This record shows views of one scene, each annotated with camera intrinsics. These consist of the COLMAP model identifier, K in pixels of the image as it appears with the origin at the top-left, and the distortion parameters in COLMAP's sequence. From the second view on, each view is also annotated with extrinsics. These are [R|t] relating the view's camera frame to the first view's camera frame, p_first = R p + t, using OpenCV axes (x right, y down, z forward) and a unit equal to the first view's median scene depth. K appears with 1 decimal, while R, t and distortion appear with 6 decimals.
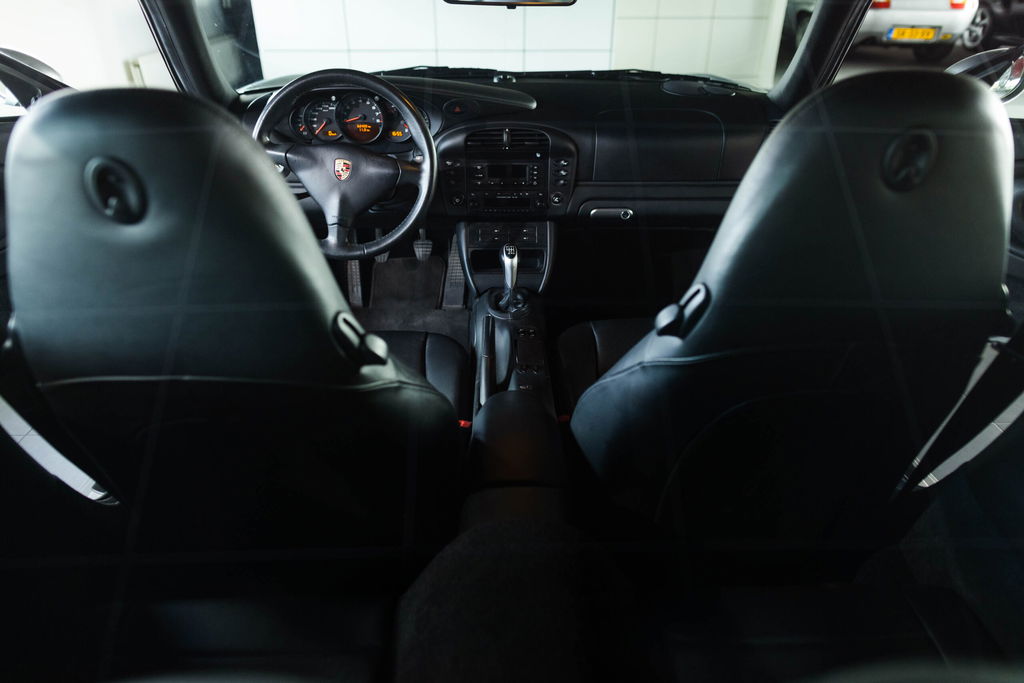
lens RADIAL K [[688.5, 0, 512.0], [0, 688.5, 341.5], [0, 0, 1]] dist [0.000465, 0.001215]
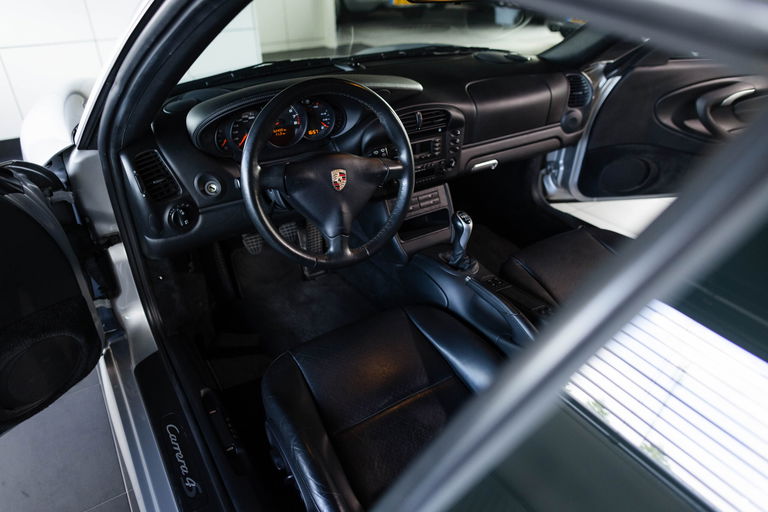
lens RADIAL K [[514.5, 0, 383.8], [0, 514.5, 235.7], [0, 0, 1]] dist [-0.000379, 0.000428]
pose [[0.852904, -0.261464, 0.451876, -0.471858], [0.262651, 0.962934, 0.061426, -0.176049], [-0.451188, 0.066295, 0.889963, 0.288554]]
